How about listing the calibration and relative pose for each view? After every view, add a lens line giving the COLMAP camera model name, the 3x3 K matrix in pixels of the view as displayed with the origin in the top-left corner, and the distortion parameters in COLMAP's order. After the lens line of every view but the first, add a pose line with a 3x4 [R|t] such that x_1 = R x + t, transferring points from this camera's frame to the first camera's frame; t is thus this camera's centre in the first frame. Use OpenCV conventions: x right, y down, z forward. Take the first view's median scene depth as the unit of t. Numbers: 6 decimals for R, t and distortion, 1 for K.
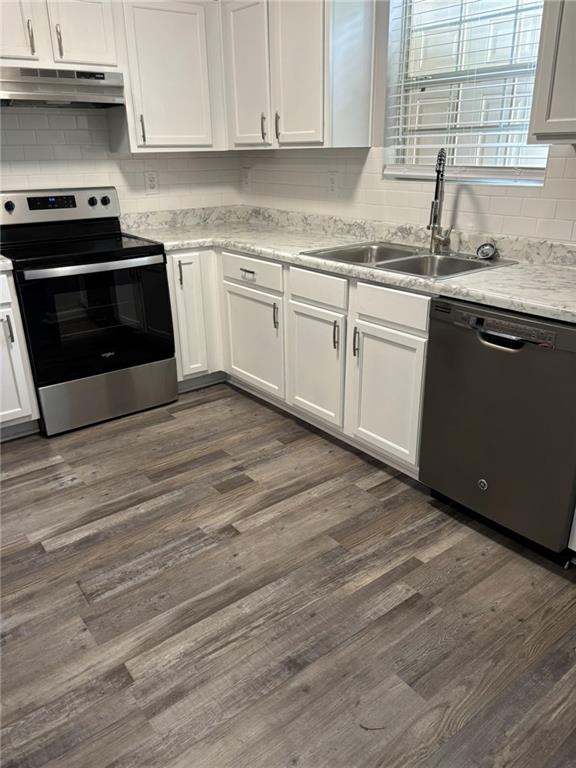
lens RADIAL K [[580.7, 0, 285.8], [0, 580.7, 384.0], [0, 0, 1]] dist [0.048450, -0.048925]
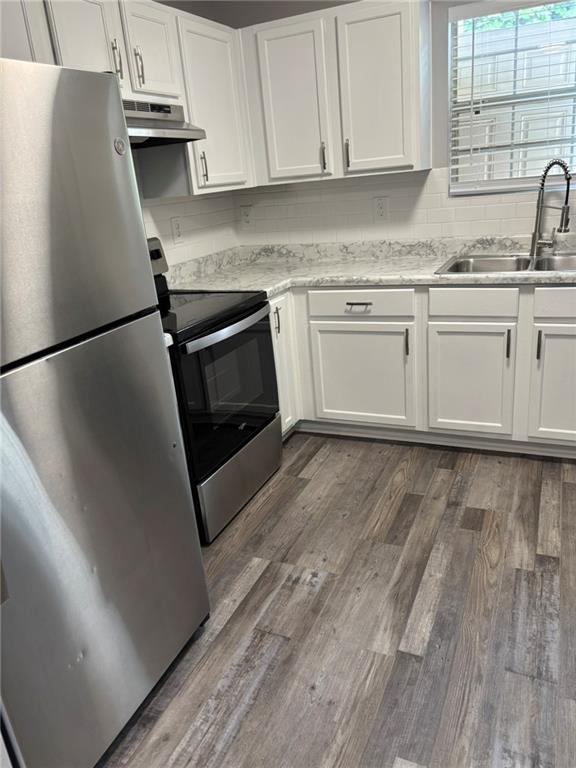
lens RADIAL K [[580.7, 0, 286.3], [0, 580.7, 382.8], [0, 0, 1]] dist [0.048450, -0.048925]
pose [[0.883613, -0.215680, 0.415585, -0.601159], [0.244962, 0.969370, -0.017754, -0.083235], [-0.399026, 0.117490, 0.909381, 0.207186]]
